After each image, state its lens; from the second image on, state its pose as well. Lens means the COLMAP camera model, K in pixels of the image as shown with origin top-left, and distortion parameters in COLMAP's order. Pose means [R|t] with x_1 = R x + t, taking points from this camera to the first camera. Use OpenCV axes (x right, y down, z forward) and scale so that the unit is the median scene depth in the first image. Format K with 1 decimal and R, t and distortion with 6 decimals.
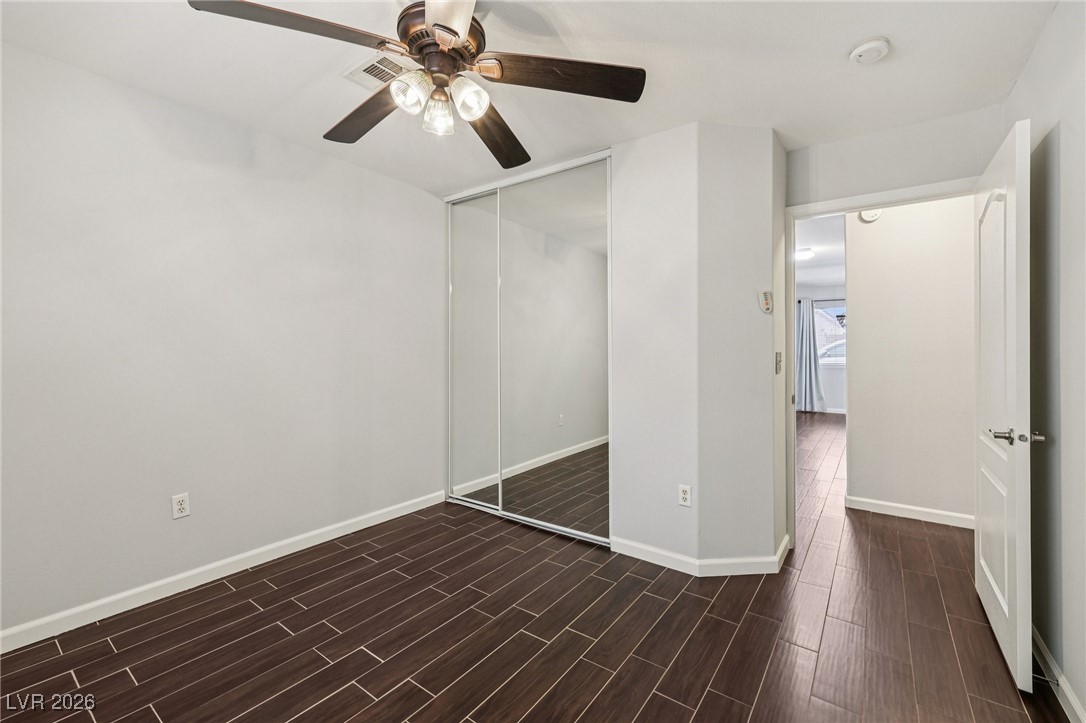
lens RADIAL K [[459.3, 0, 538.6], [0, 459.3, 353.7], [0, 0, 1]] dist [-0.003656, 0.000083]
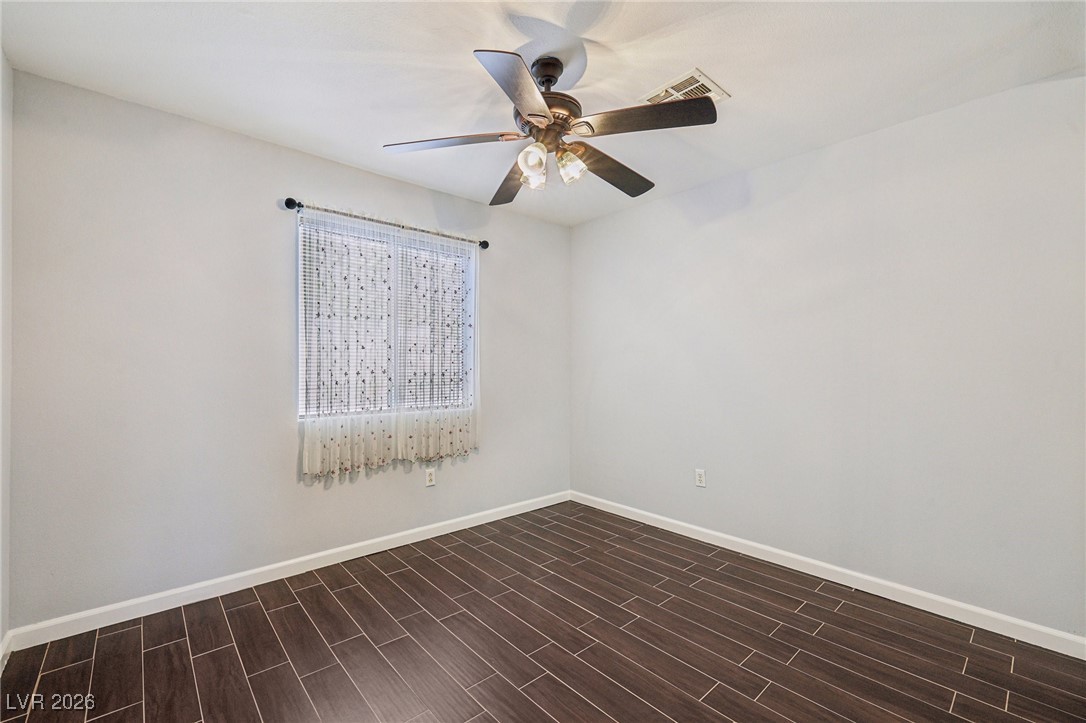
lens RADIAL K [[459.3, 0, 538.7], [0, 459.3, 363.4], [0, 0, 1]] dist [-0.003656, 0.000083]
pose [[-0.204744, -0.002930, -0.978811, 0.685407], [-0.011419, 0.999935, -0.000605, -0.008540], [0.978749, 0.011053, -0.204764, 0.810503]]
